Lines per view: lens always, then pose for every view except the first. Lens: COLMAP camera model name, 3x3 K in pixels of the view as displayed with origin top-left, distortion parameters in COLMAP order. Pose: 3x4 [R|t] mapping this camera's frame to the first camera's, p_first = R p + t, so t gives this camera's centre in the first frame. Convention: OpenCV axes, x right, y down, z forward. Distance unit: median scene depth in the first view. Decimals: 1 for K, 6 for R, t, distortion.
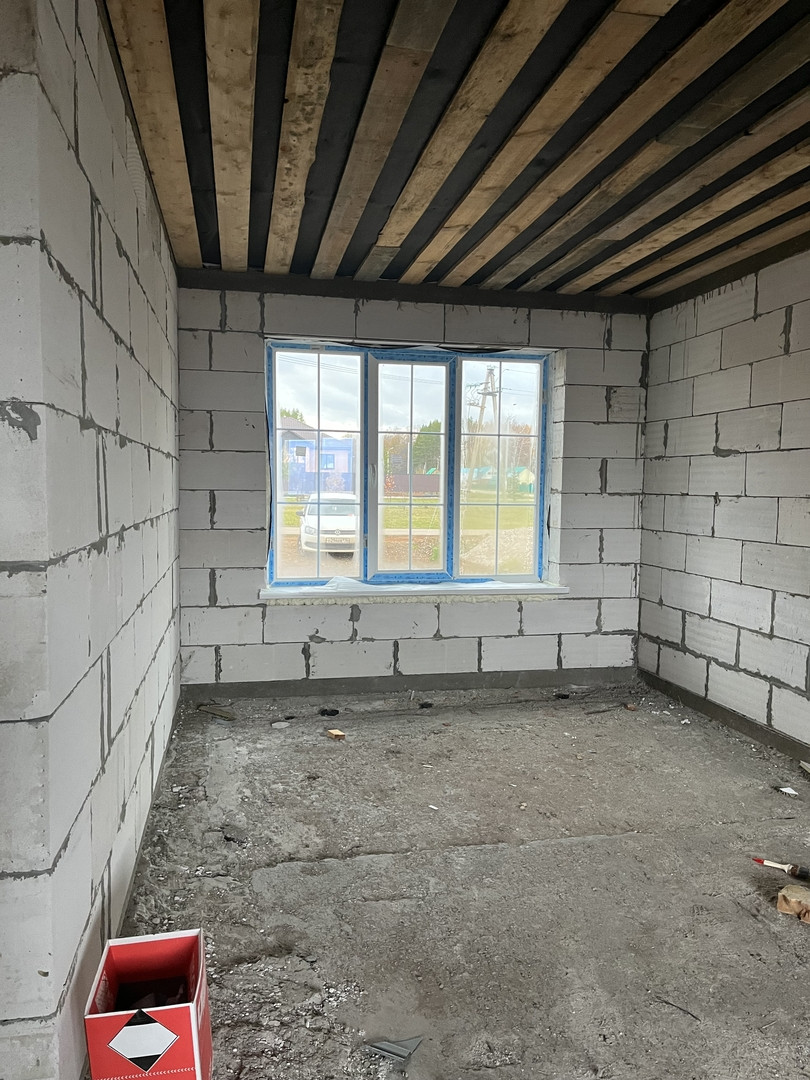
lens RADIAL K [[813.2, 0, 398.0], [0, 813.2, 541.5], [0, 0, 1]] dist [0.063689, -0.085266]
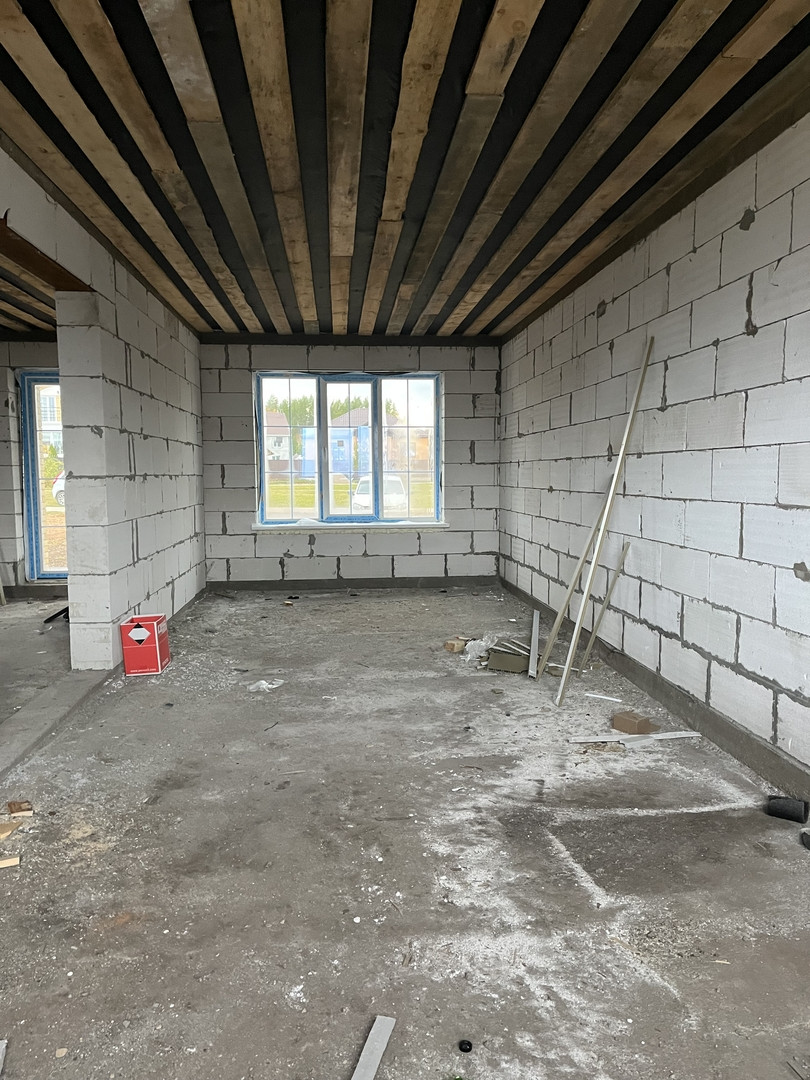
lens RADIAL K [[813.2, 0, 400.1], [0, 813.2, 538.0], [0, 0, 1]] dist [0.063689, -0.085266]
pose [[0.993176, -0.007566, -0.116382, 0.304681], [0.008897, 0.999901, 0.010915, 0.067987], [0.116287, -0.011876, 0.993145, -0.574468]]
